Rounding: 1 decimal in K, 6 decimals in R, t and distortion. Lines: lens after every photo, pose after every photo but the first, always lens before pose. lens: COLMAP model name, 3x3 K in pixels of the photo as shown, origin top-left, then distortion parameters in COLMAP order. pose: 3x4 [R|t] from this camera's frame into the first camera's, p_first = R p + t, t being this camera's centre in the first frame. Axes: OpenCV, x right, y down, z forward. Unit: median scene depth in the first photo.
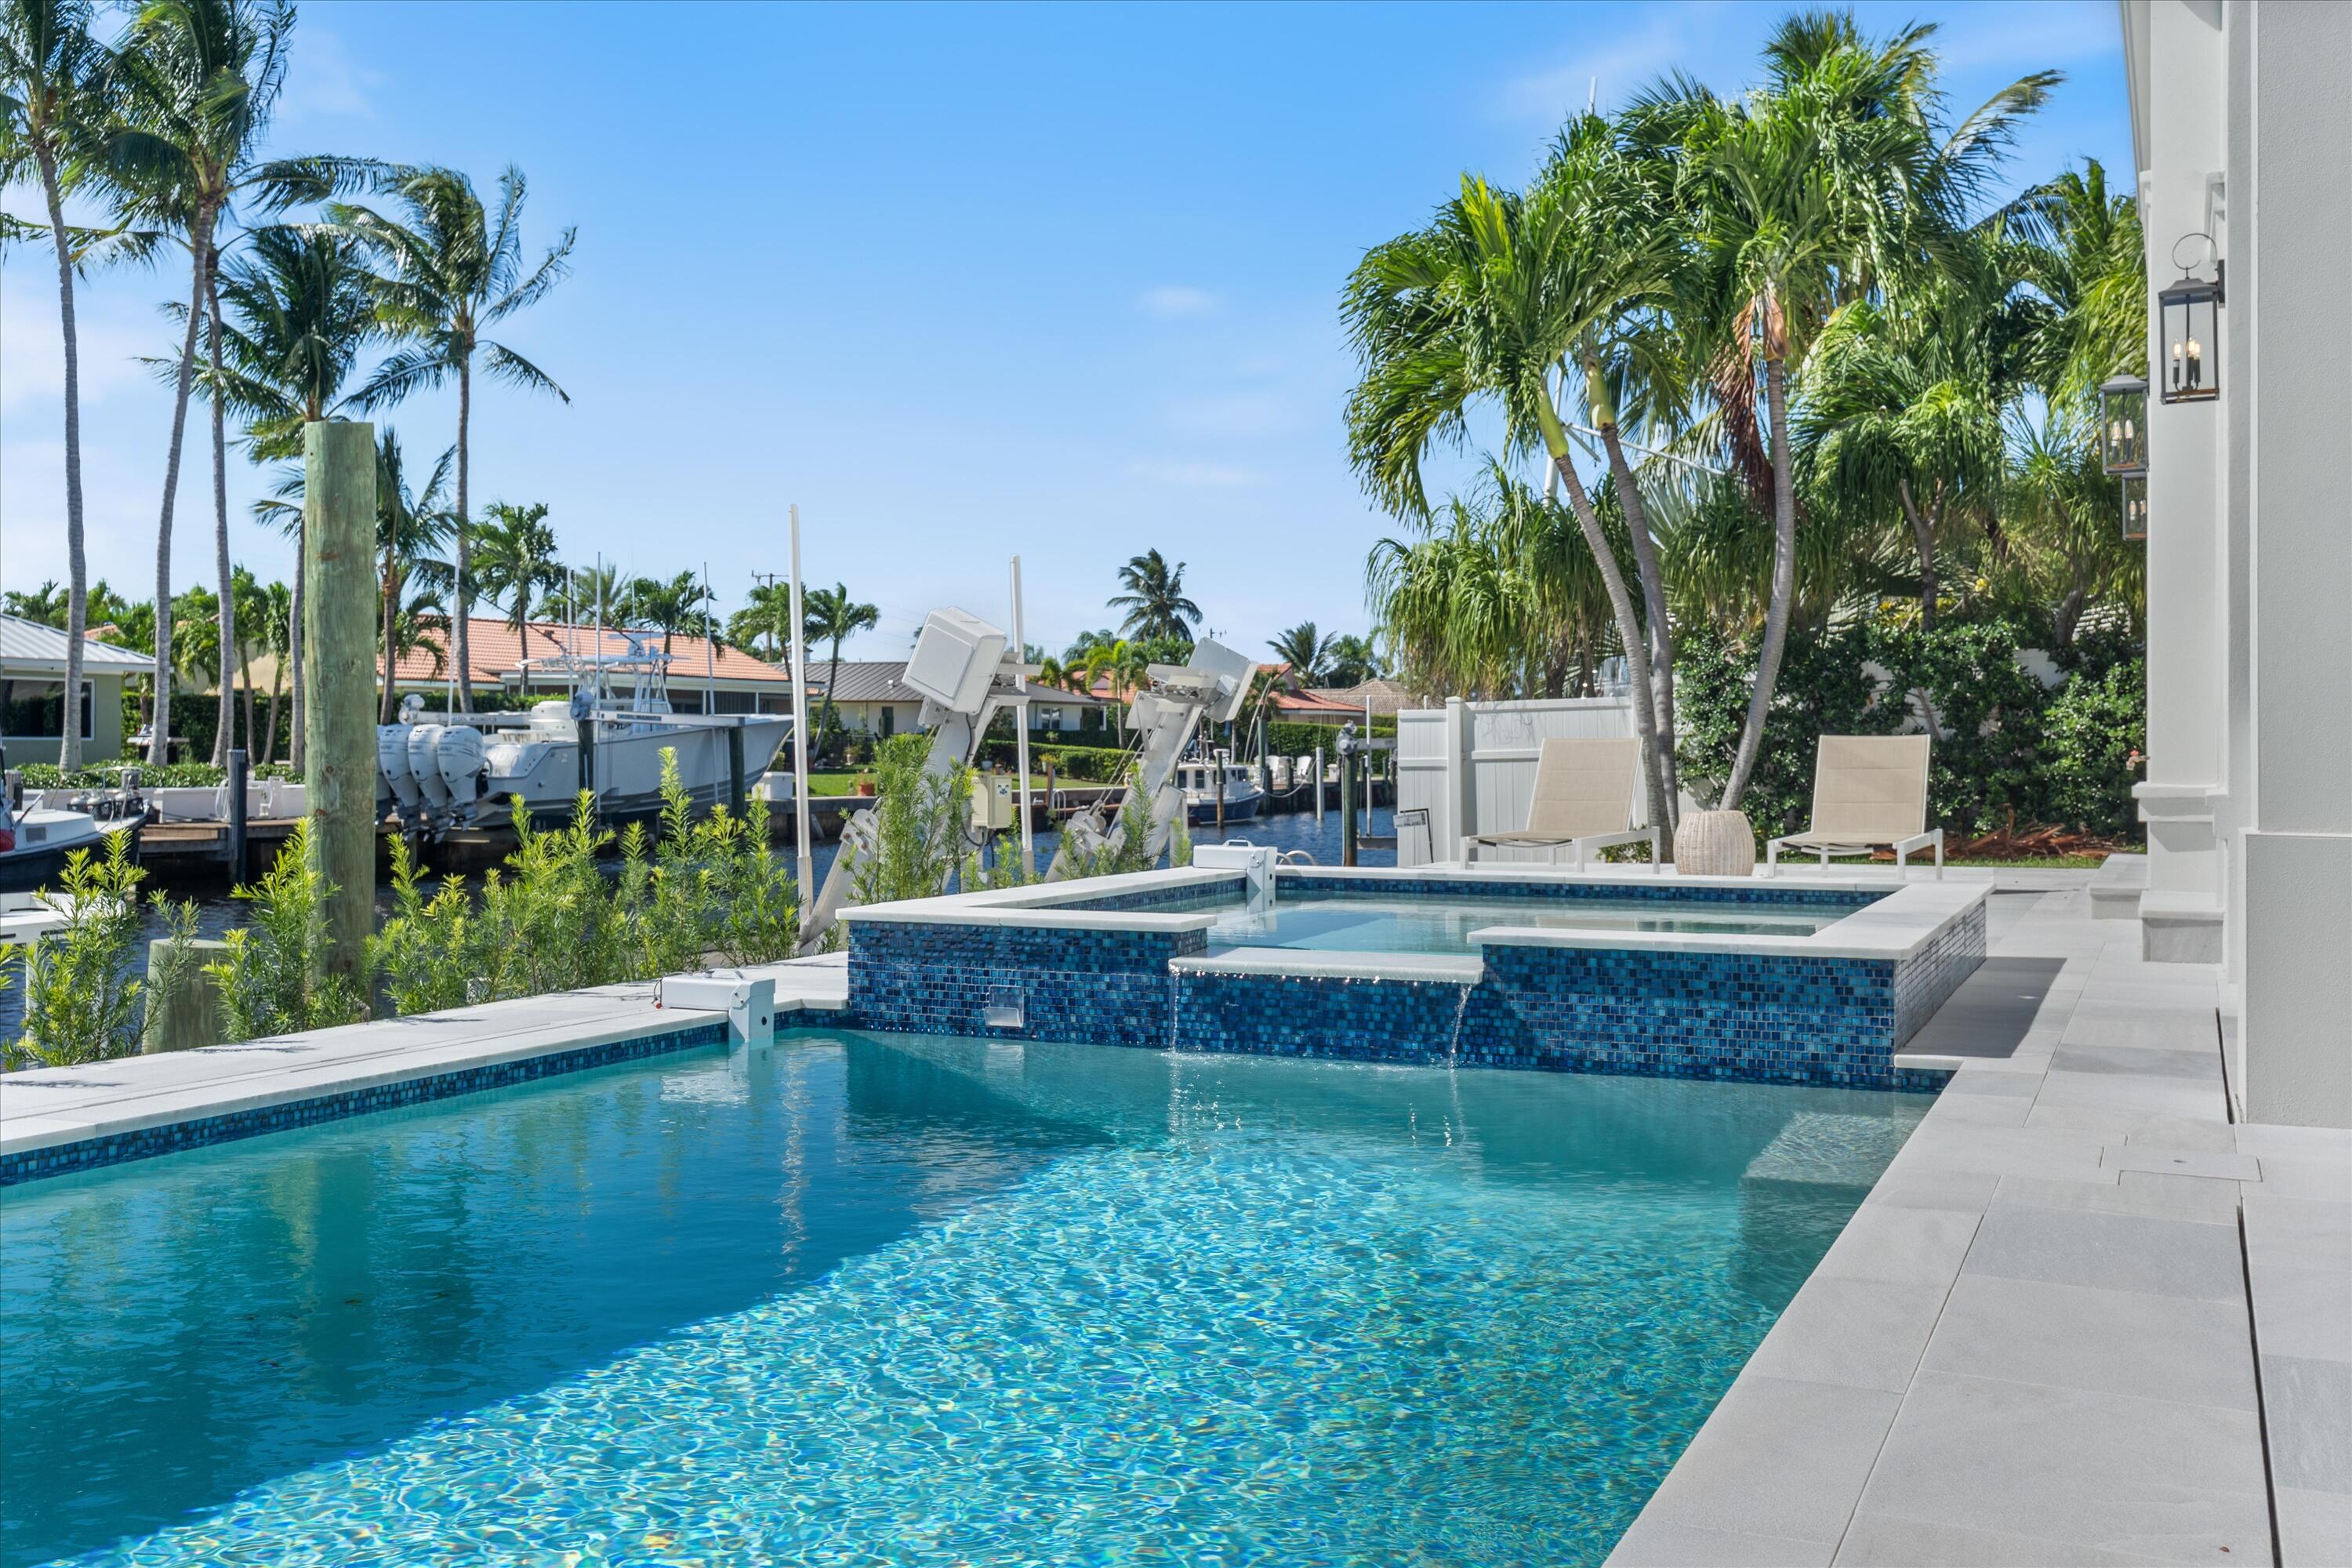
lens RADIAL K [[2350.9, 0, 1164.9], [0, 2350.9, 731.4], [0, 0, 1]] dist [0.000261, 0.000000]
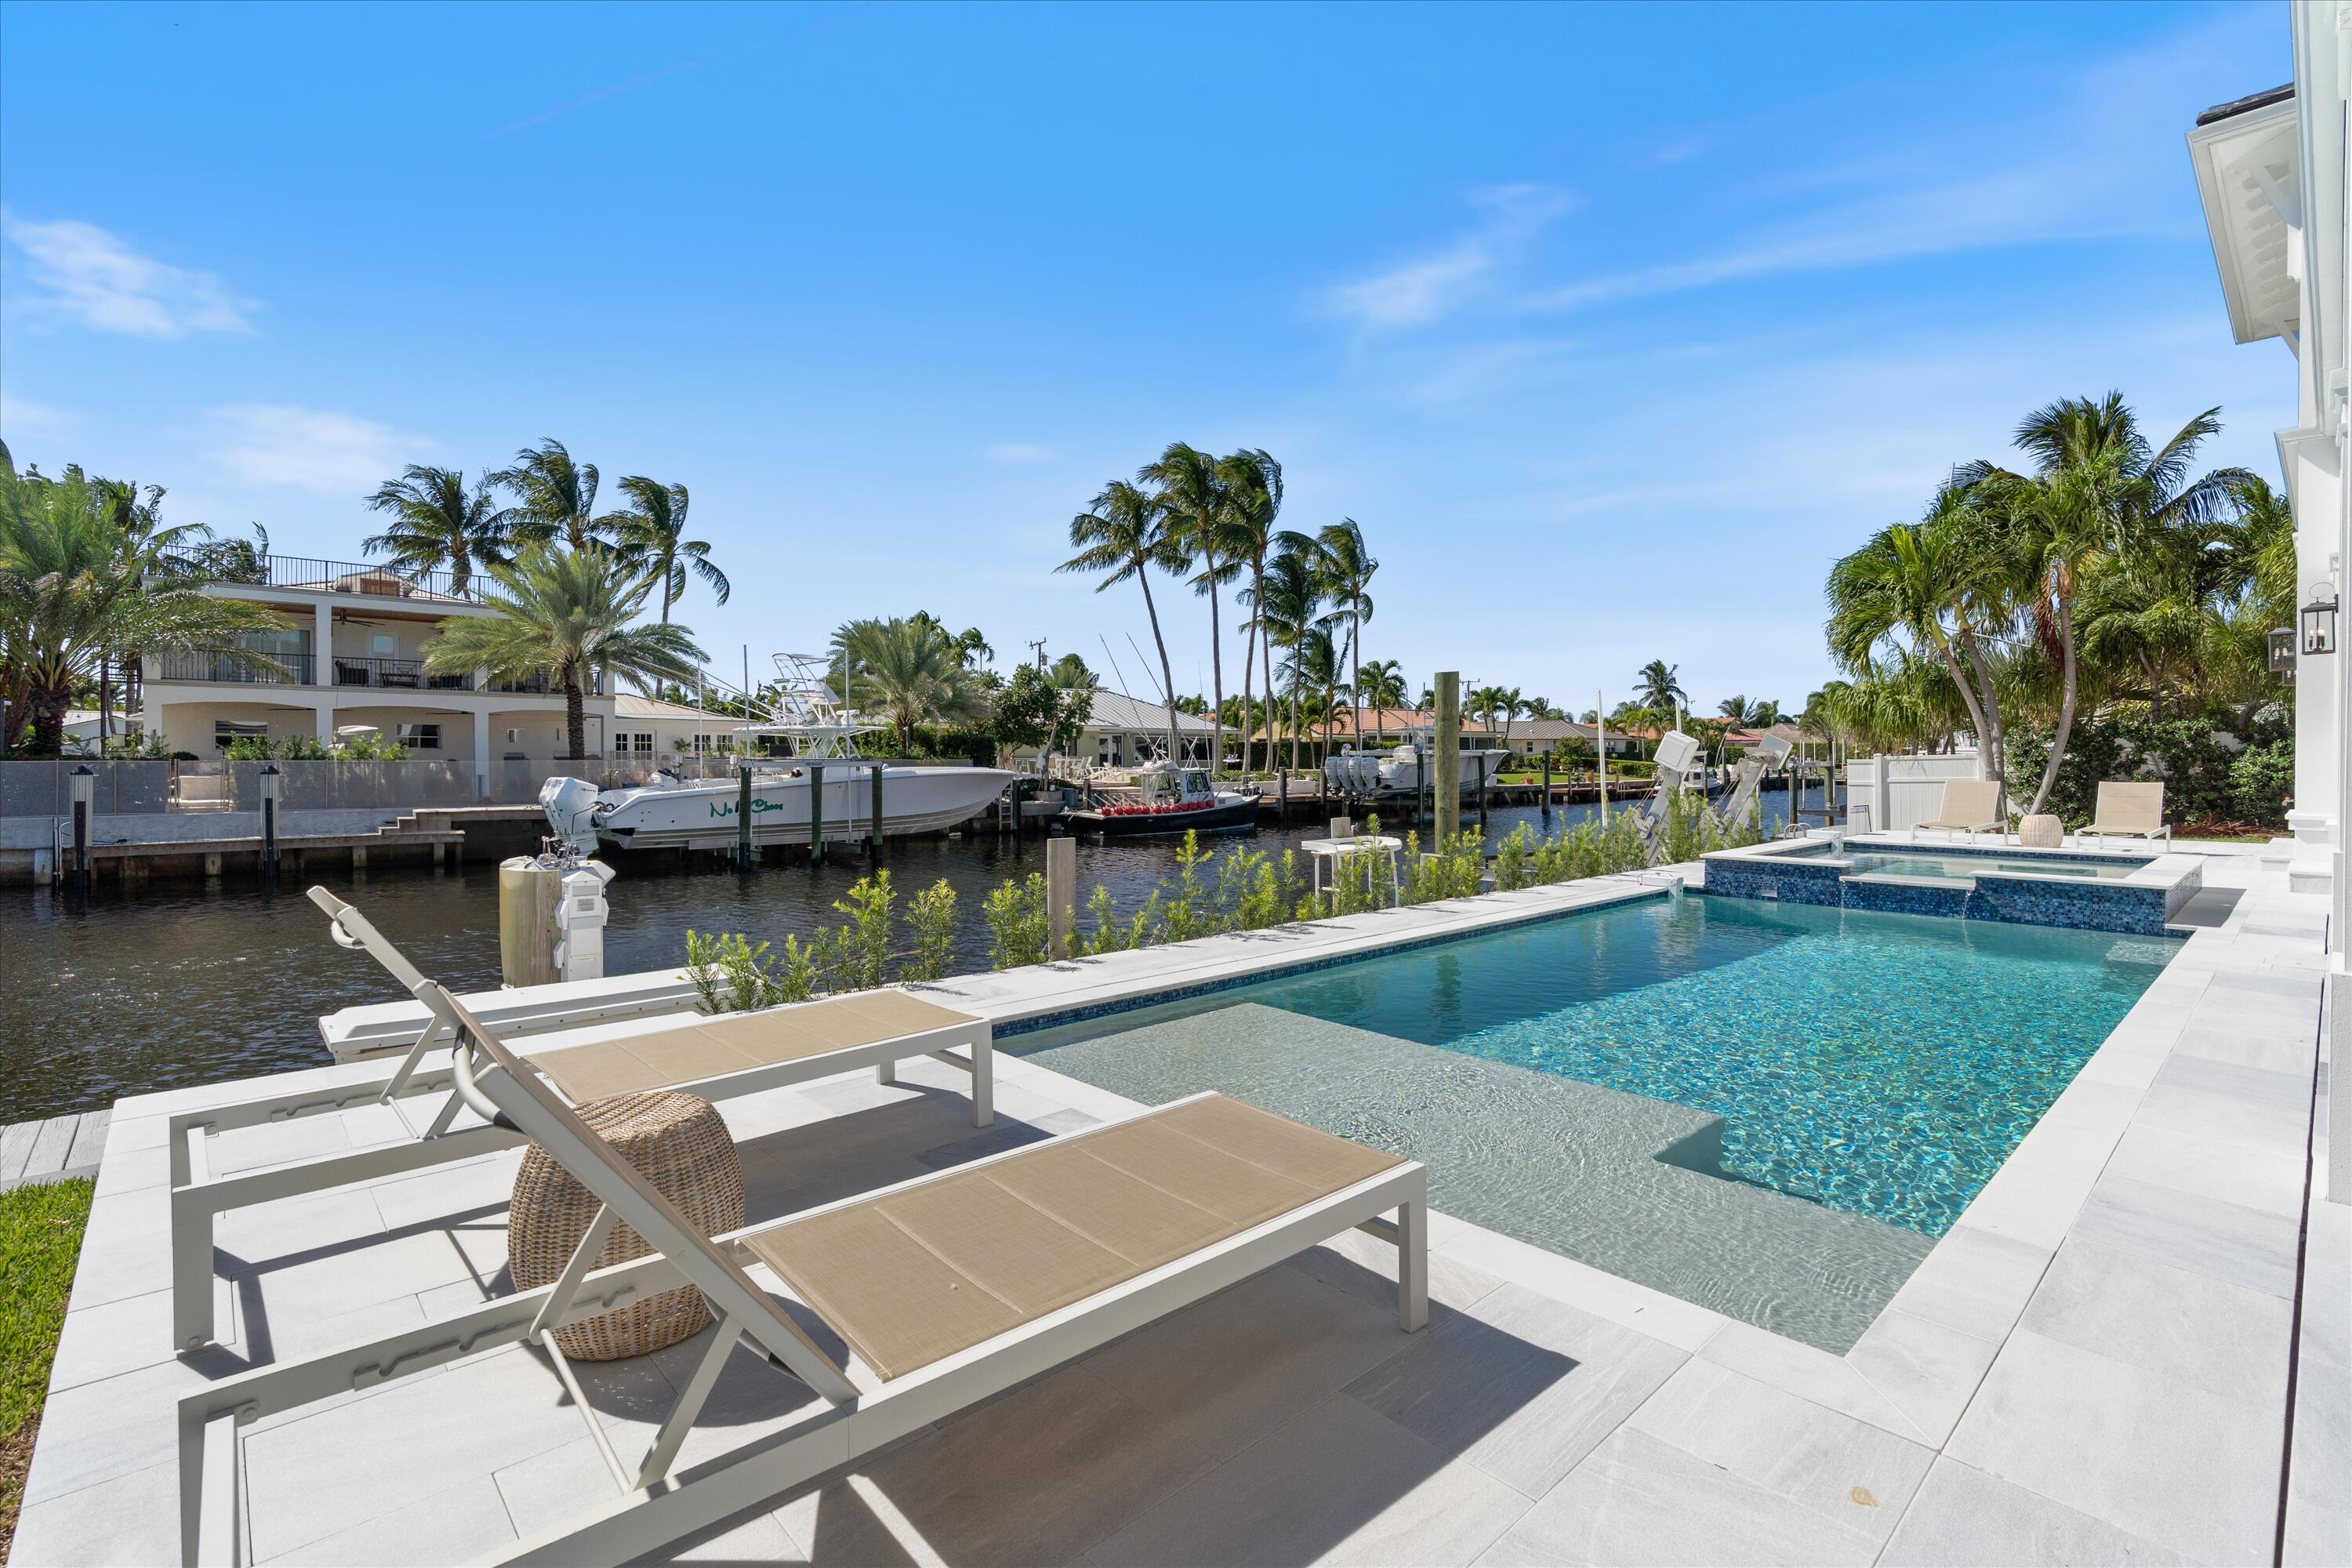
lens RADIAL K [[1058.4, 0, 1174.8], [0, 1058.4, 765.2], [0, 0, 1]] dist [-0.005022, 0.001955]
pose [[0.911215, -0.001617, -0.411927, -0.084105], [0.007686, 0.999885, 0.013077, -0.025910], [0.411859, -0.015082, 0.911123, -0.212909]]
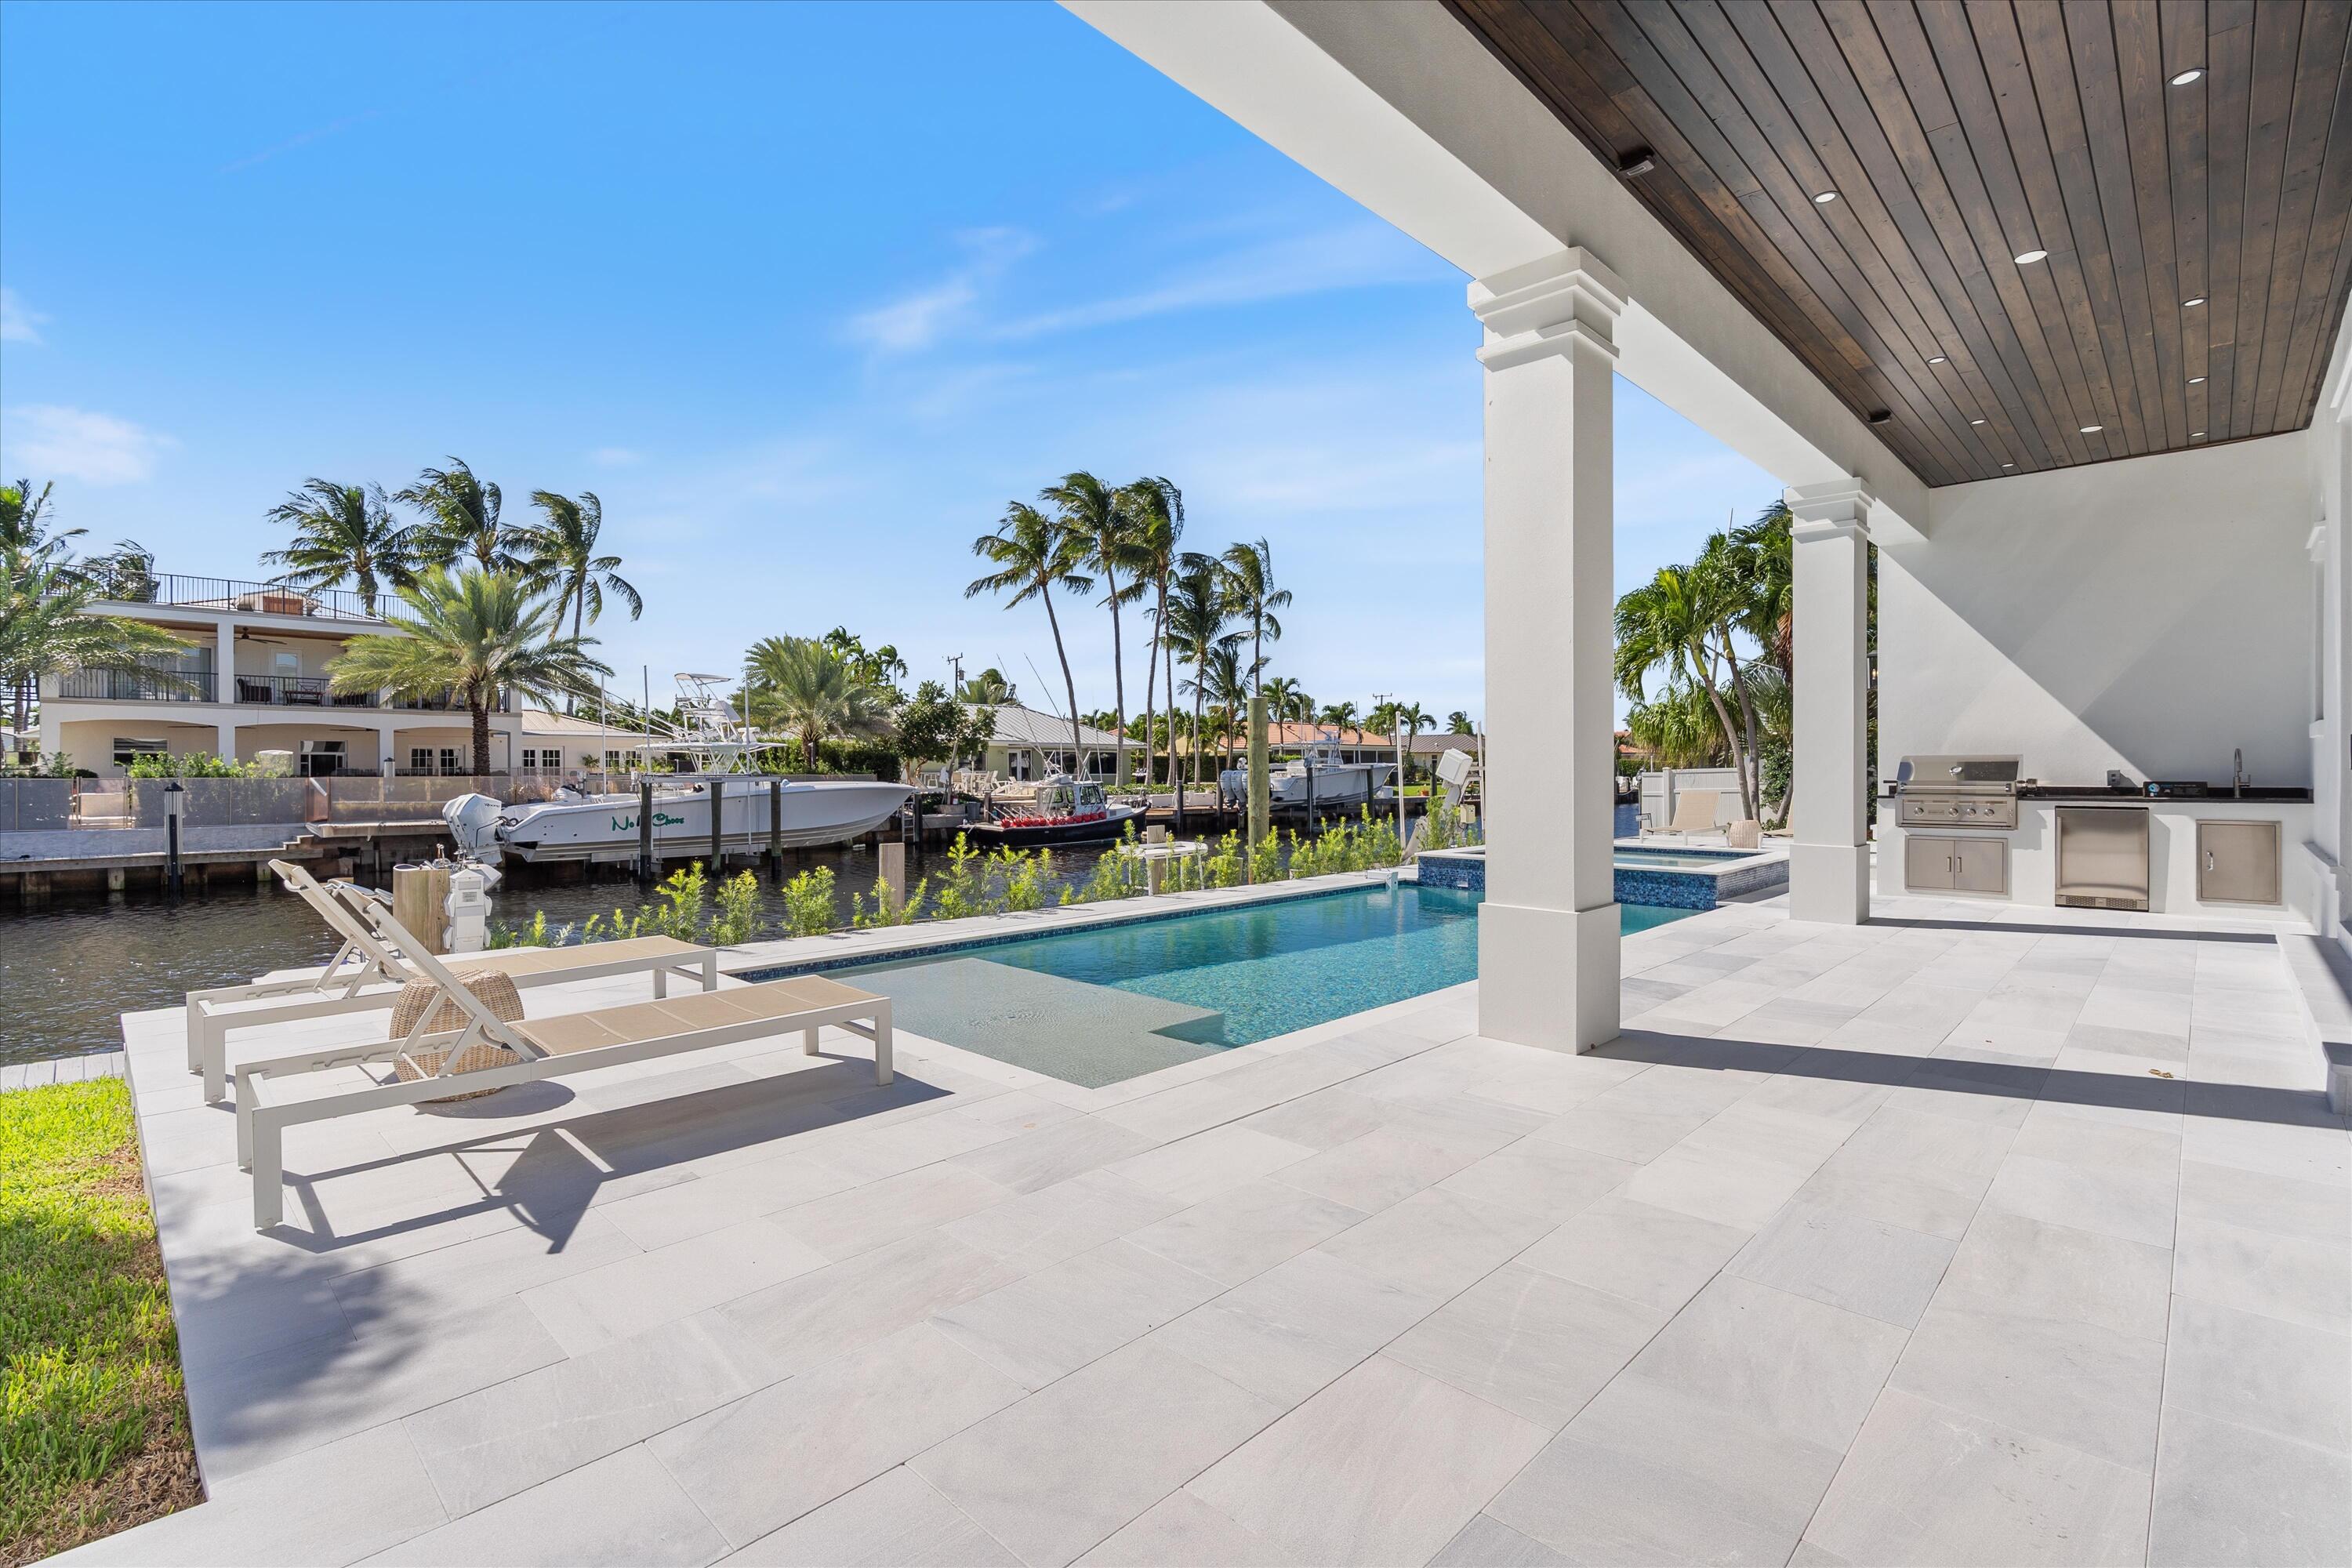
lens RADIAL K [[1058.4, 0, 1151.9], [0, 1058.4, 780.8], [0, 0, 1]] dist [-0.005022, 0.001955]
pose [[0.928899, -0.003655, -0.370315, 0.038233], [0.010272, 0.999821, 0.015899, -0.028465], [0.370191, -0.018573, 0.928770, -0.287308]]
